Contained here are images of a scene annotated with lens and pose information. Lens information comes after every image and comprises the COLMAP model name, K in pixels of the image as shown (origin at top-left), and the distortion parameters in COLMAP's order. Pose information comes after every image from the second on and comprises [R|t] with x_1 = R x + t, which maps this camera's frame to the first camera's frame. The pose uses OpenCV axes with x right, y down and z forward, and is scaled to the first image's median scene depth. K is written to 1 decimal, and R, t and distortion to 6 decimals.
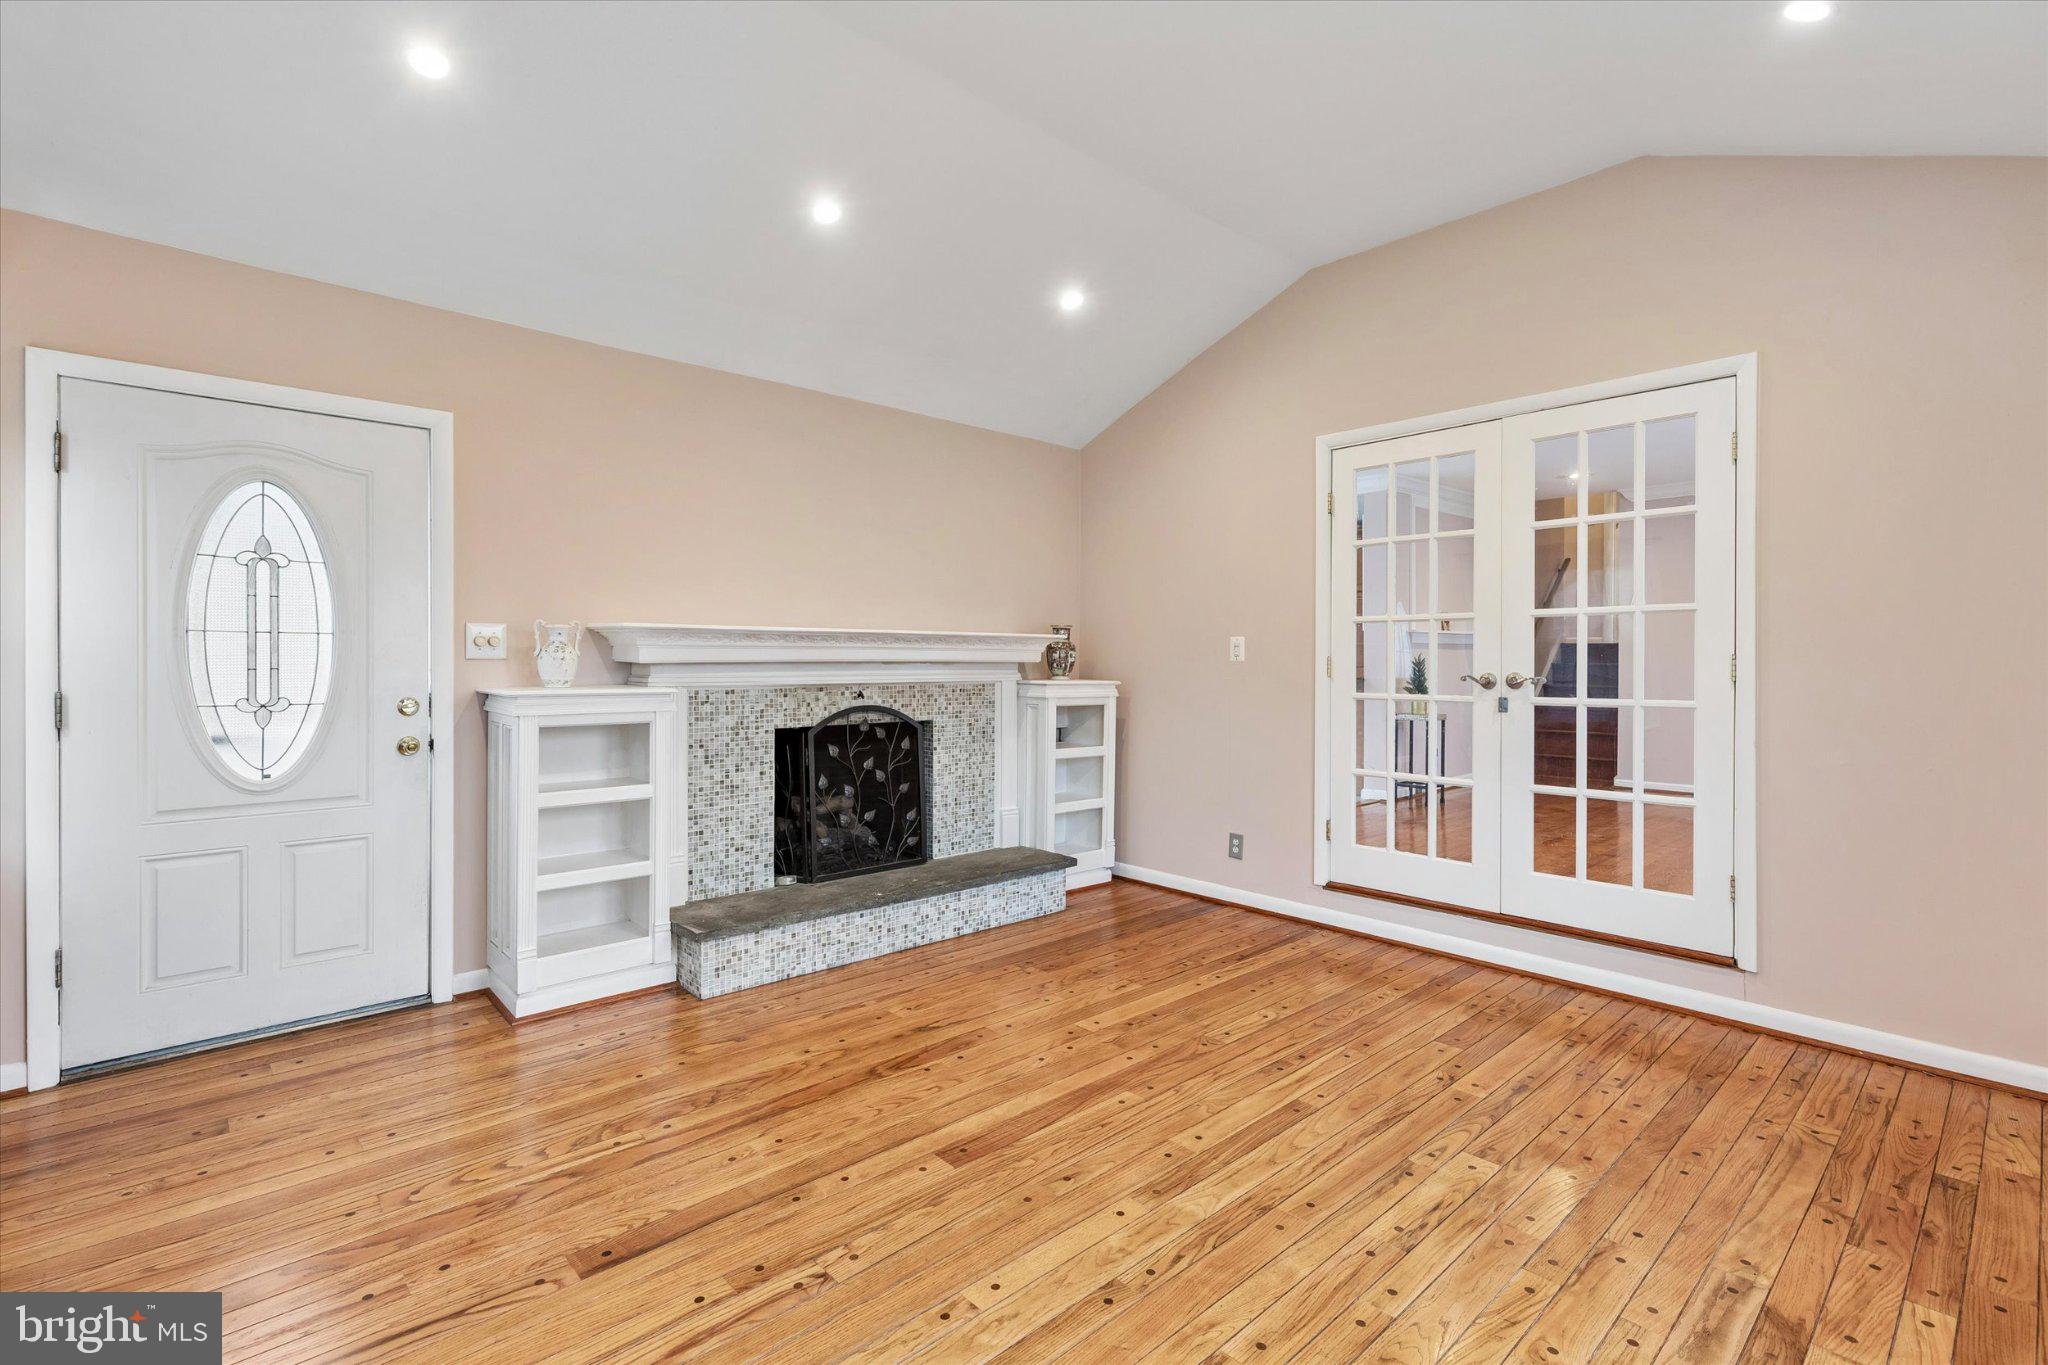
lens RADIAL K [[940.5, 0, 1028.5], [0, 940.5, 647.3], [0, 0, 1]] dist [0.010743, -0.000046]
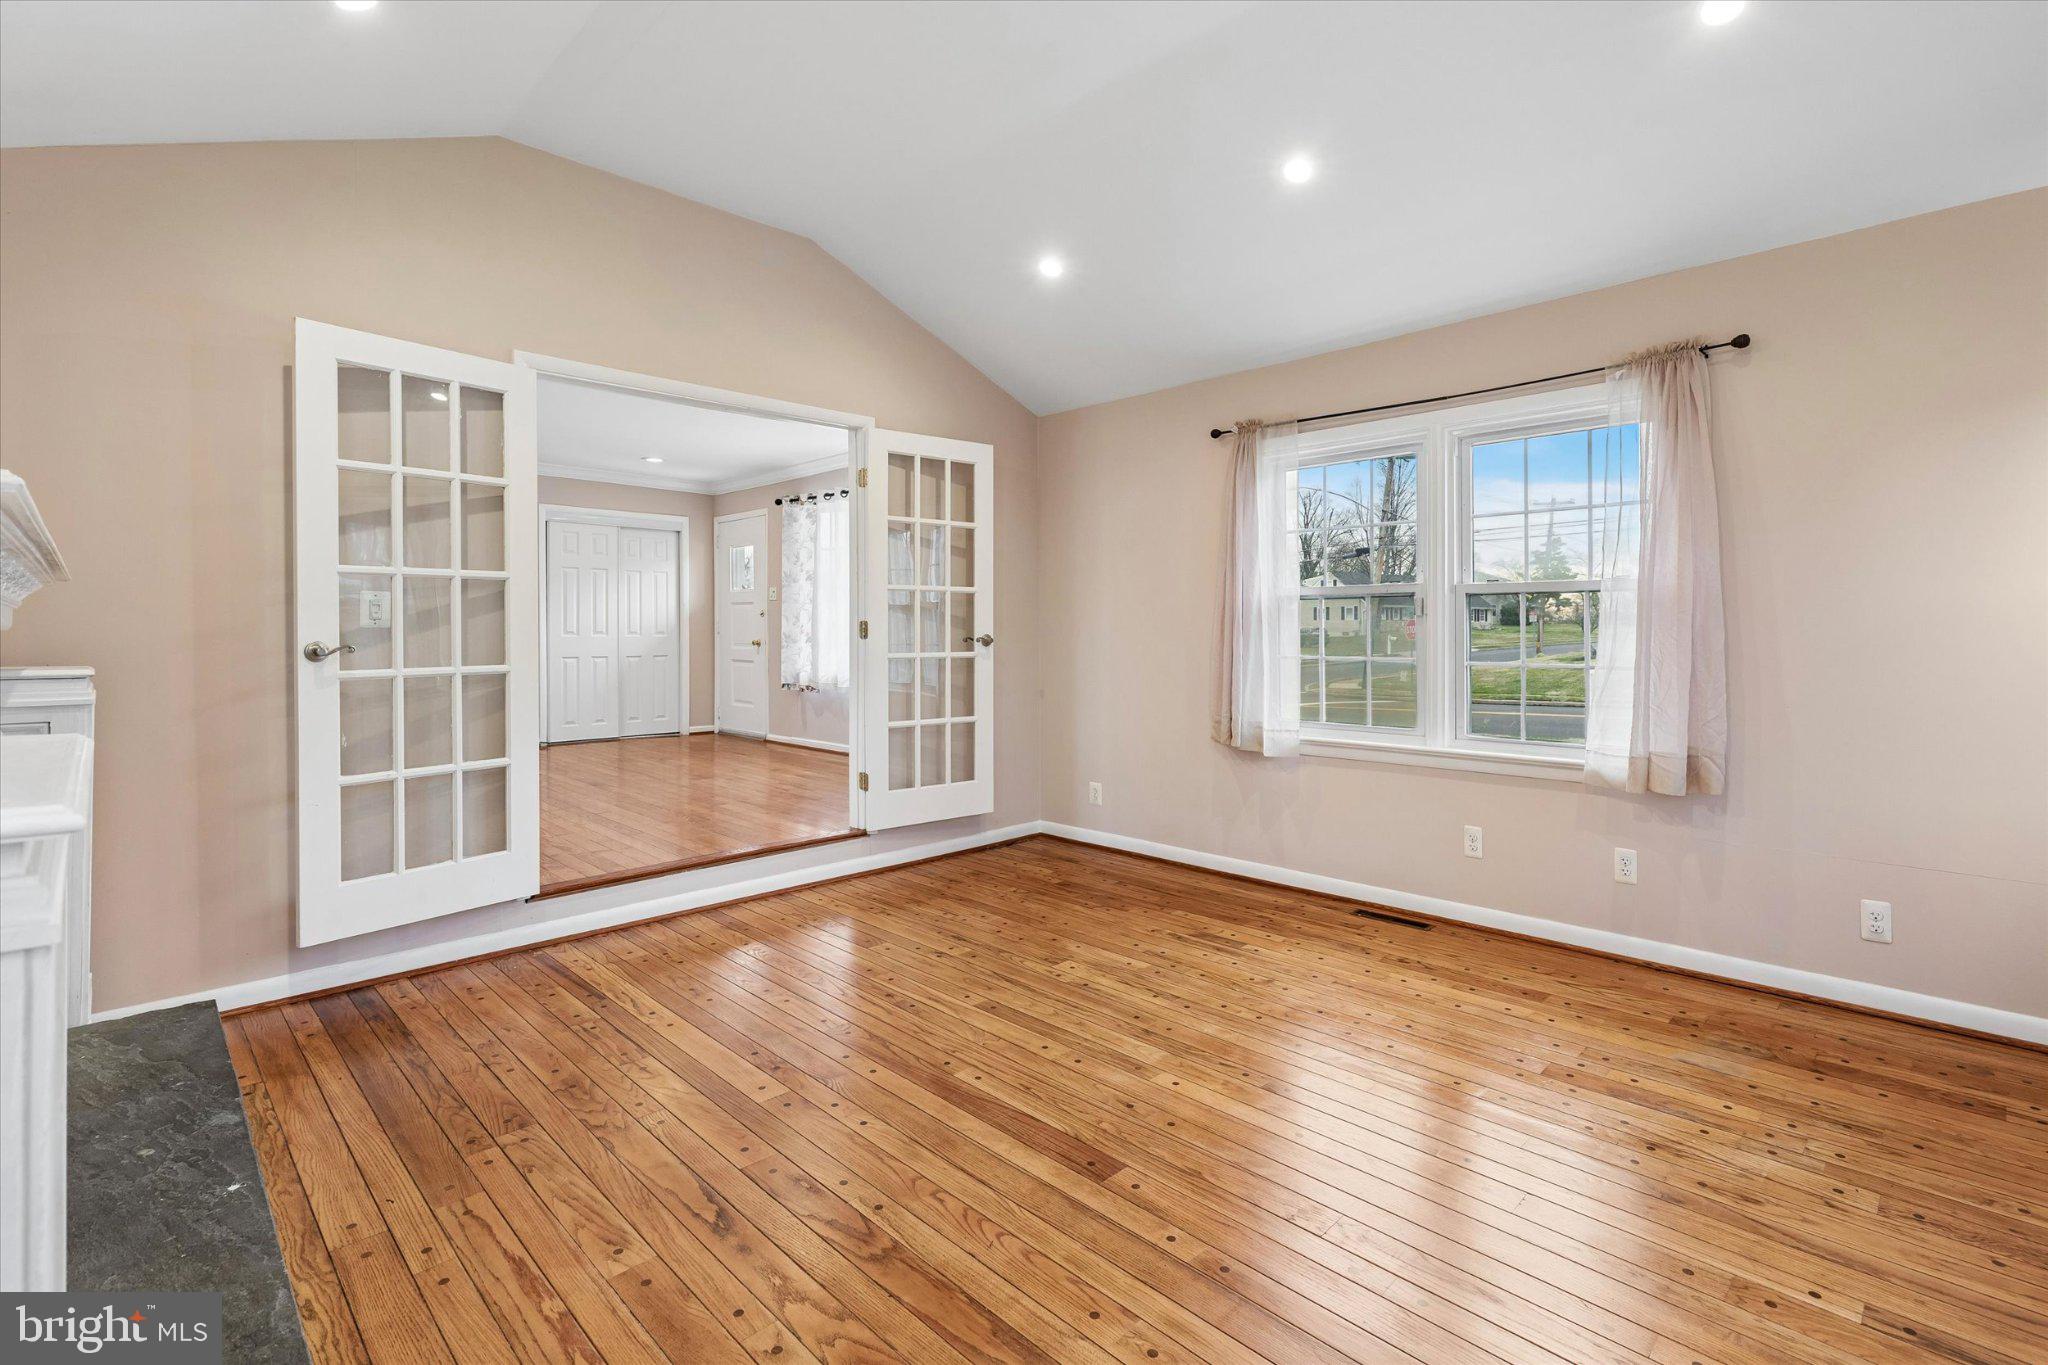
lens RADIAL K [[940.5, 0, 1028.5], [0, 940.5, 647.3], [0, 0, 1]] dist [0.010743, -0.000046]
pose [[-0.036523, -0.022786, 0.999073, -0.588364], [-0.013000, 0.999666, 0.022324, 0.009223], [-0.999248, -0.012172, -0.036807, 0.669492]]
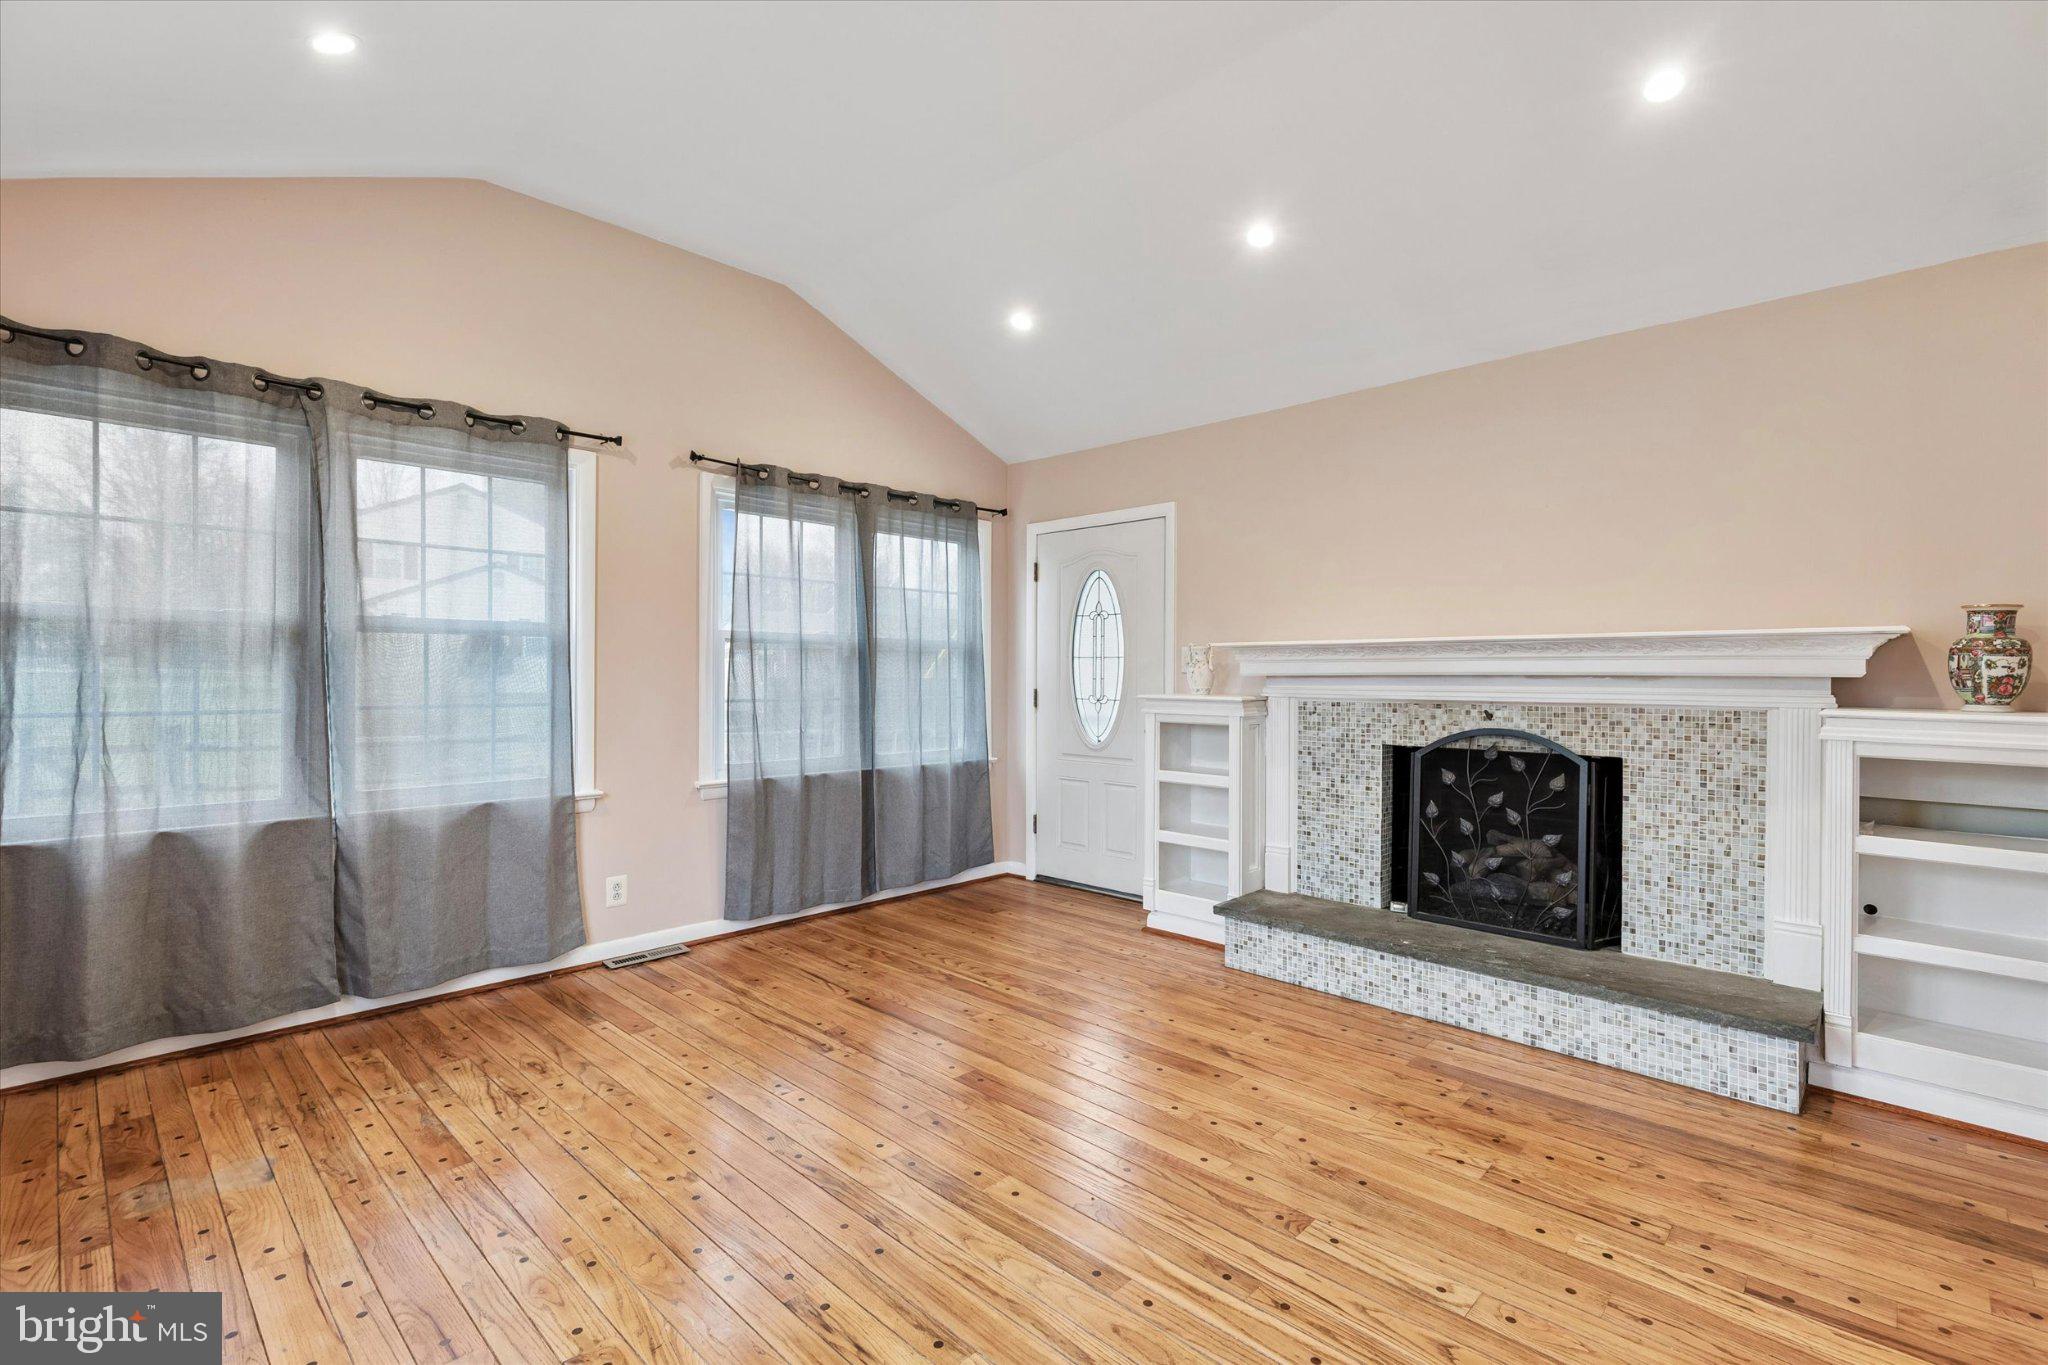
lens RADIAL K [[919.2, 0, 1026.4], [0, 919.2, 661.9], [0, 0, 1]] dist [0.003843, 0.000161]
pose [[0.064509, -0.014810, -0.997807, 0.674888], [0.011240, 0.999837, -0.014113, 0.011474], [0.997854, -0.010305, 0.064665, 0.601234]]
